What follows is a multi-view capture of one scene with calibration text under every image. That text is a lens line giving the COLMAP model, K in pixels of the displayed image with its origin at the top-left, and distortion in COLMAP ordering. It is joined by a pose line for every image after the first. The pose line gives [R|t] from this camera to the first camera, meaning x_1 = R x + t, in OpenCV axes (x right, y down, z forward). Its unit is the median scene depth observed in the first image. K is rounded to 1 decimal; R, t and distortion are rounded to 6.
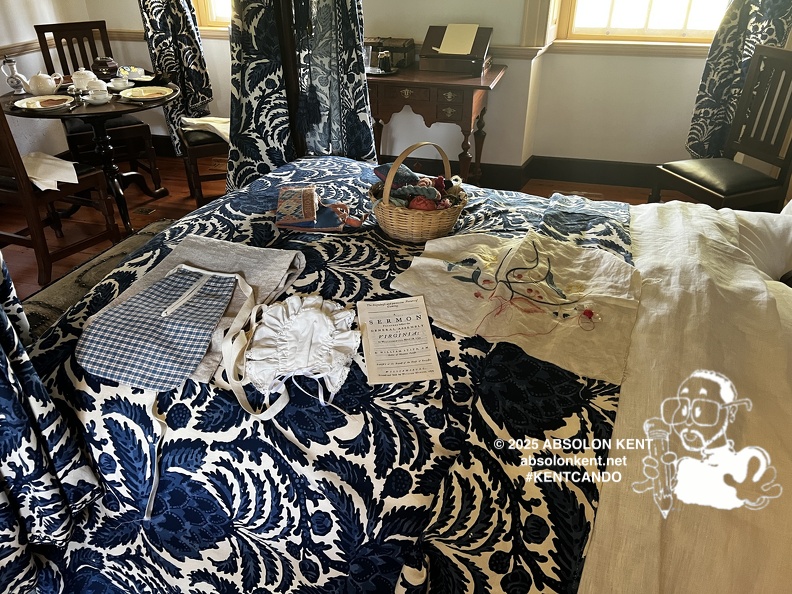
lens RADIAL K [[593.7, 0, 395.5], [0, 593.7, 301.5], [0, 0, 1]] dist [0.059081, -0.078039]
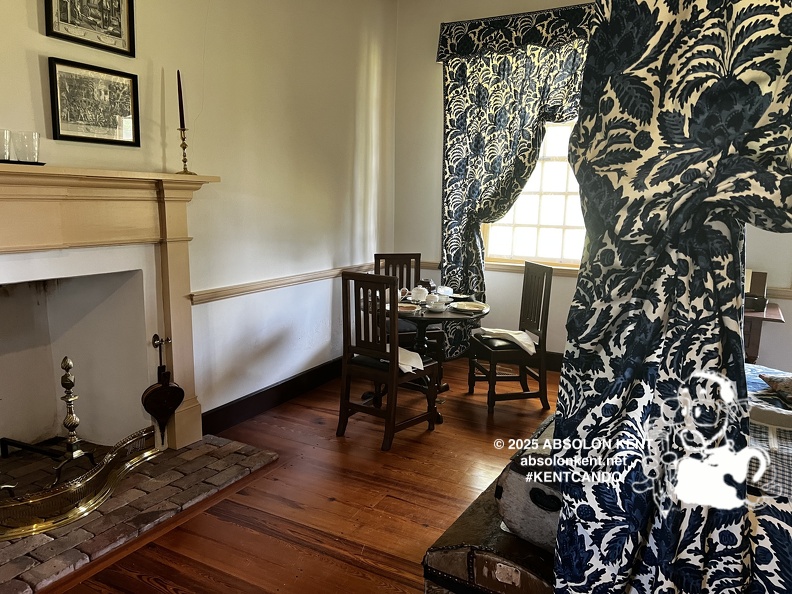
lens RADIAL K [[593.7, 0, 395.5], [0, 593.7, 301.5], [0, 0, 1]] dist [0.059081, -0.078039]
pose [[0.976901, 0.061583, -0.204629, -0.964437], [-0.132016, 0.926912, -0.351293, 0.301461], [0.168039, 0.370192, 0.913630, -0.491097]]
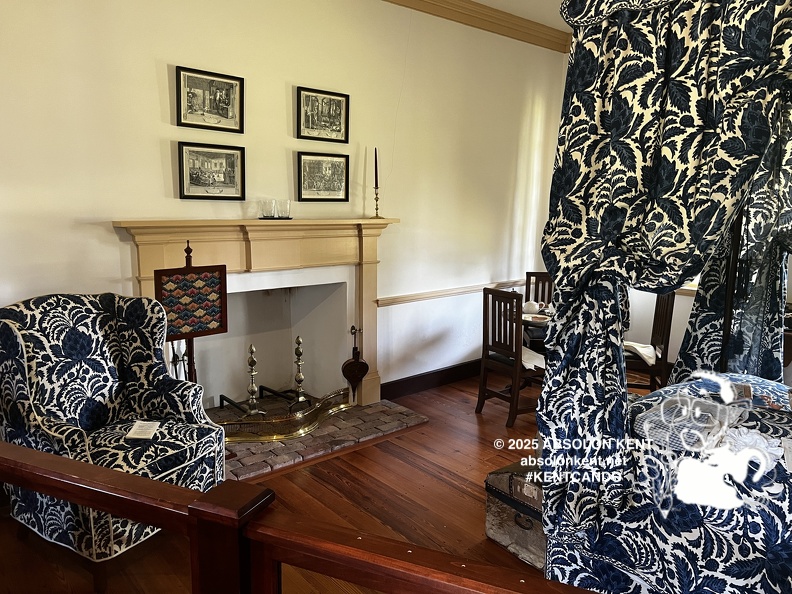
lens RADIAL K [[593.7, 0, 395.5], [0, 593.7, 301.5], [0, 0, 1]] dist [0.059081, -0.078039]
pose [[0.836503, 0.109815, -0.536846, -0.119050], [-0.298369, 0.913022, -0.278150, 0.528875], [0.459607, 0.392851, 0.796510, -1.337586]]
